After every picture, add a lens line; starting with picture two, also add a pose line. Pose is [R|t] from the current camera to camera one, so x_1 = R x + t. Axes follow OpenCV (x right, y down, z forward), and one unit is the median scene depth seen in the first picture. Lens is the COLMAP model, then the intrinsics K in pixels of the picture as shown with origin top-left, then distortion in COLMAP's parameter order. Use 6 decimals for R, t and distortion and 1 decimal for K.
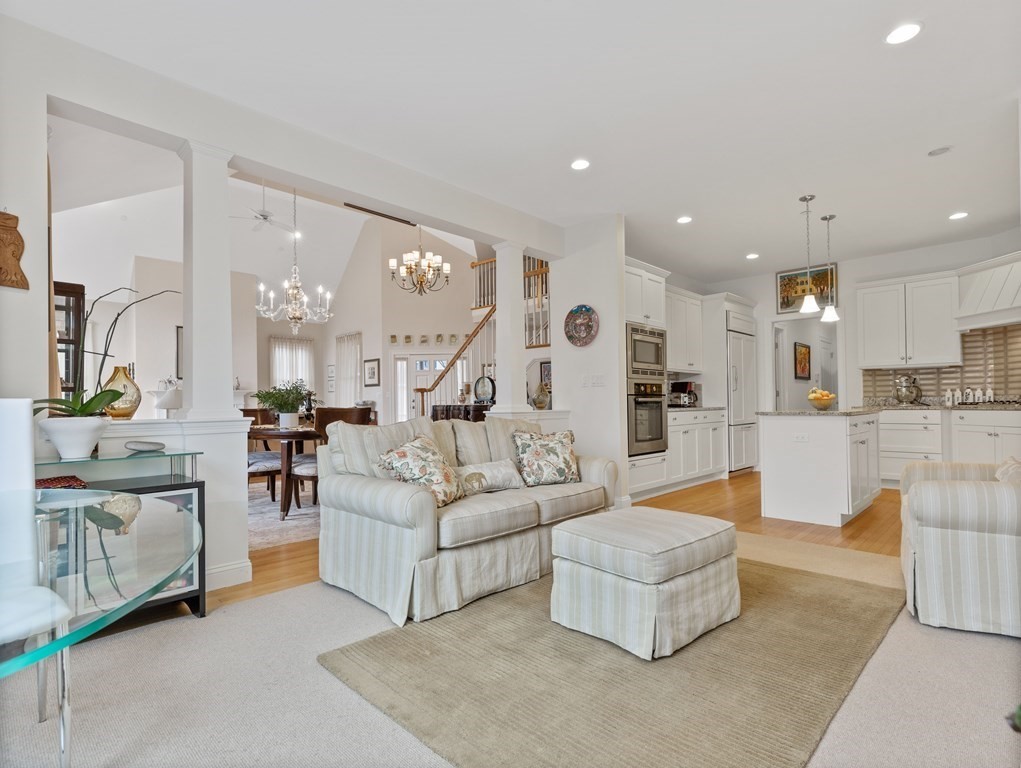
lens RADIAL K [[523.1, 0, 511.8], [0, 523.1, 392.0], [0, 0, 1]] dist [0.004112, 0.000041]
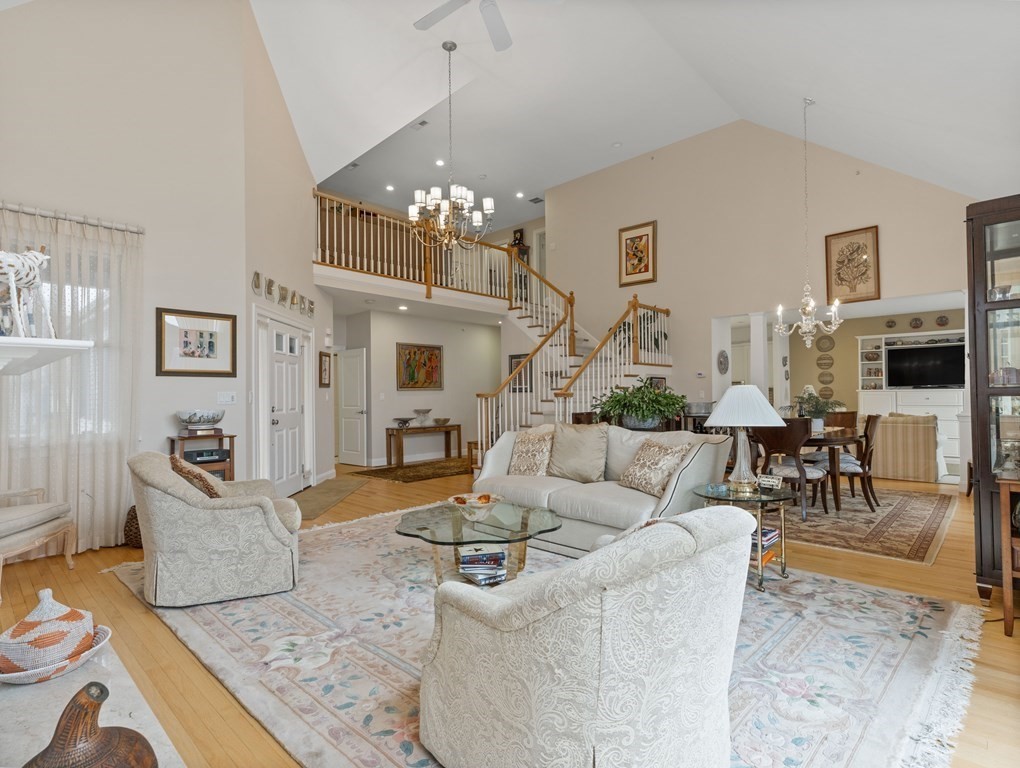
lens RADIAL K [[522.6, 0, 509.1], [0, 522.6, 388.1], [0, 0, 1]] dist [0.004112, 0.000041]
pose [[-0.013347, 0.026396, 0.999562, -0.707392], [-0.015016, 0.999533, -0.026596, 0.006589], [-0.999798, -0.015364, -0.012944, 0.772705]]
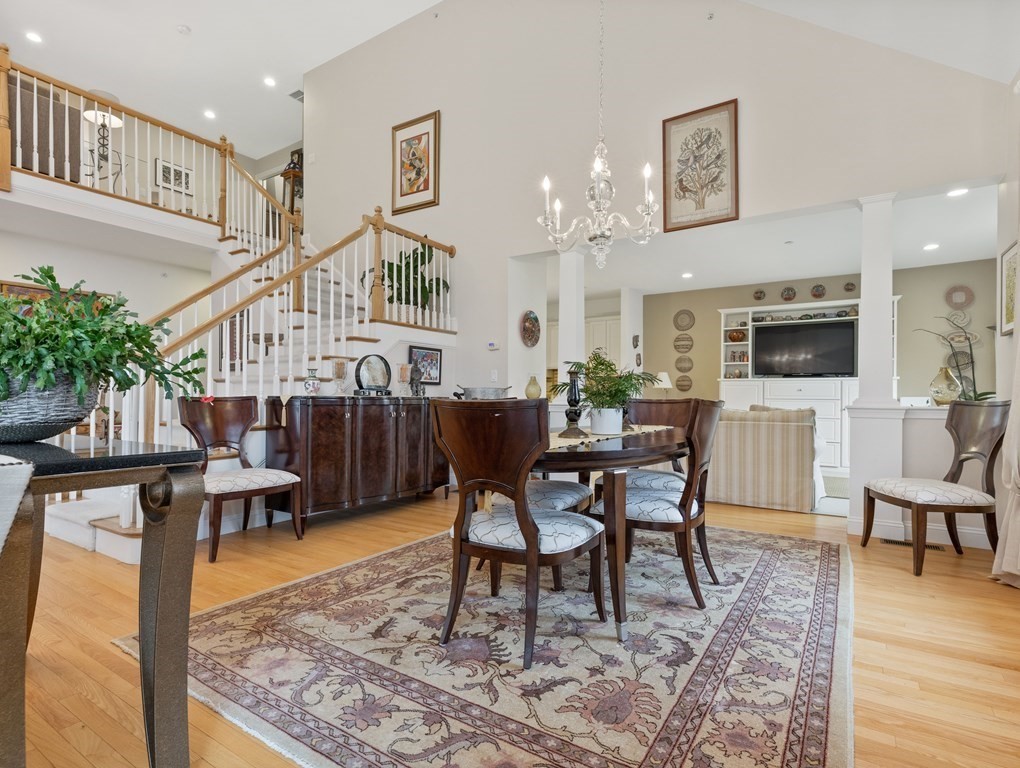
lens RADIAL K [[522.6, 0, 511.2], [0, 522.6, 391.9], [0, 0, 1]] dist [0.004112, 0.000041]
pose [[-0.189211, 0.017716, 0.981777, -0.498920], [-0.026495, 0.999381, -0.023140, 0.015163], [-0.981579, -0.030391, -0.188624, 0.606755]]
